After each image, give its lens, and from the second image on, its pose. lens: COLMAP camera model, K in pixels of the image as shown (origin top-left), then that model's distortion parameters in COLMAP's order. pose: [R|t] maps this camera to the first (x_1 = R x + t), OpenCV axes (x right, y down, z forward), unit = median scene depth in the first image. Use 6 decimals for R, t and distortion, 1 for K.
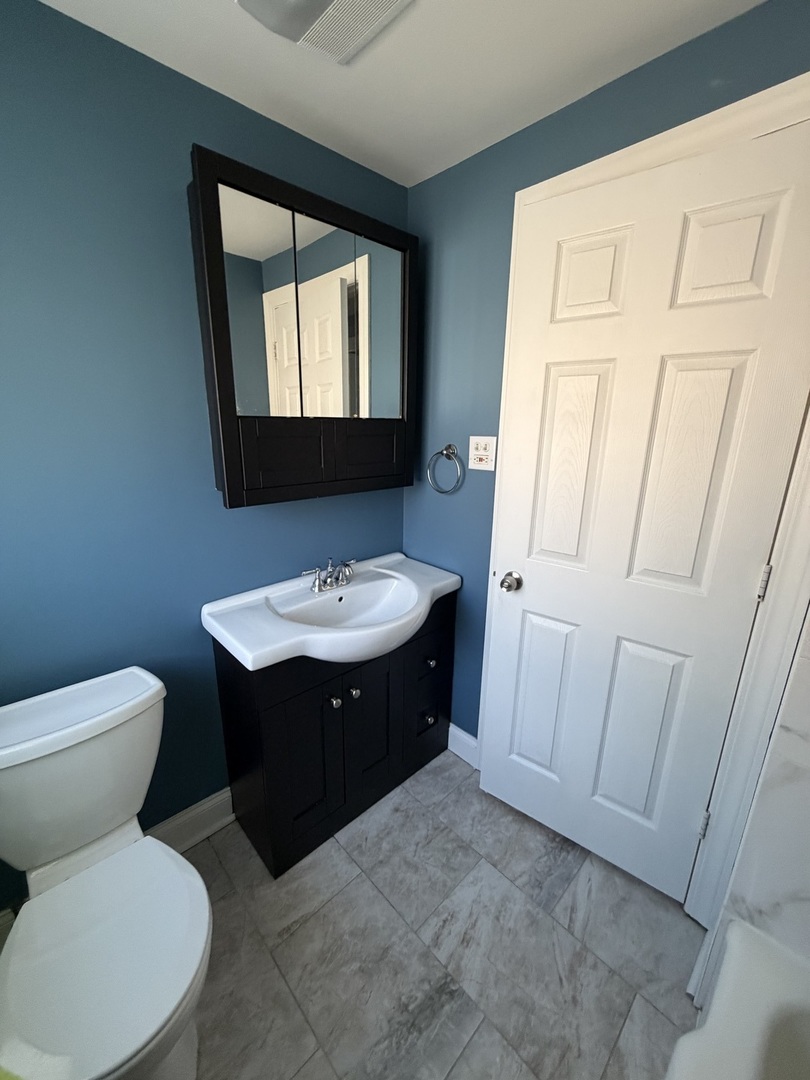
lens RADIAL K [[429.5, 0, 402.2], [0, 429.5, 542.4], [0, 0, 1]] dist [-0.000239, 0.000380]
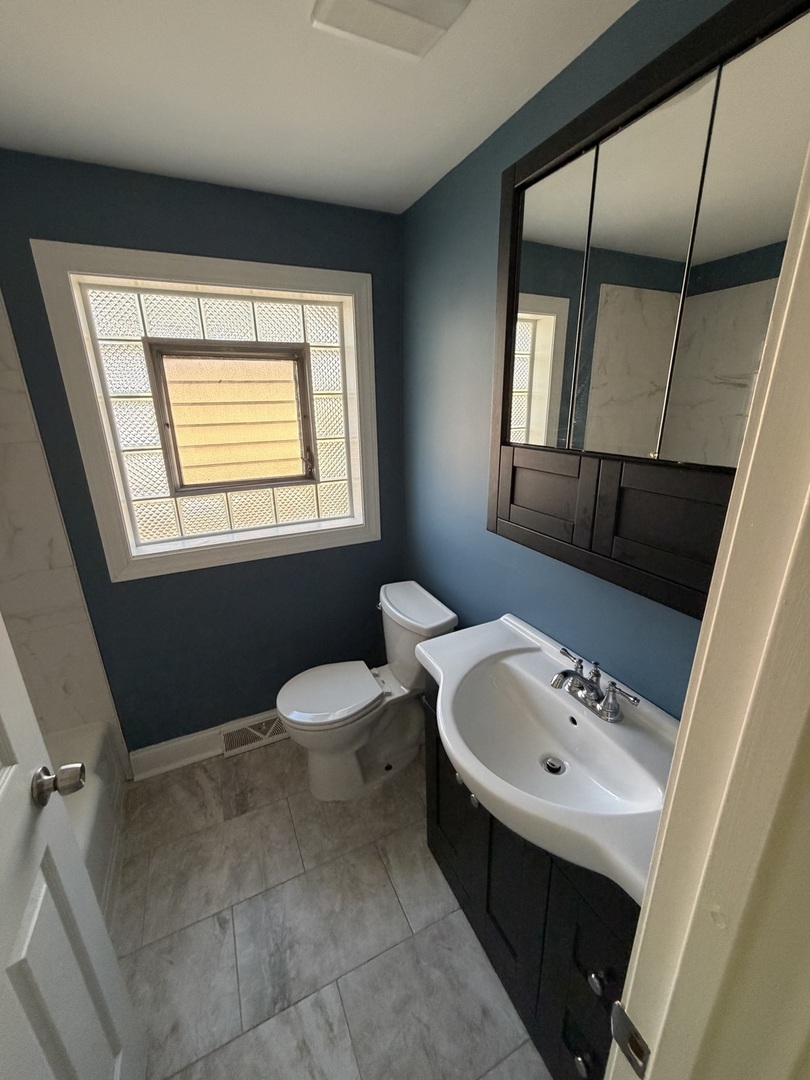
lens RADIAL K [[429.5, 0, 403.2], [0, 429.5, 537.5], [0, 0, 1]] dist [-0.000239, 0.000380]
pose [[-0.313585, 0.281496, -0.906876, 0.637251], [-0.240531, 0.900353, 0.362643, -0.412513], [0.918591, 0.331851, -0.214629, 1.117062]]
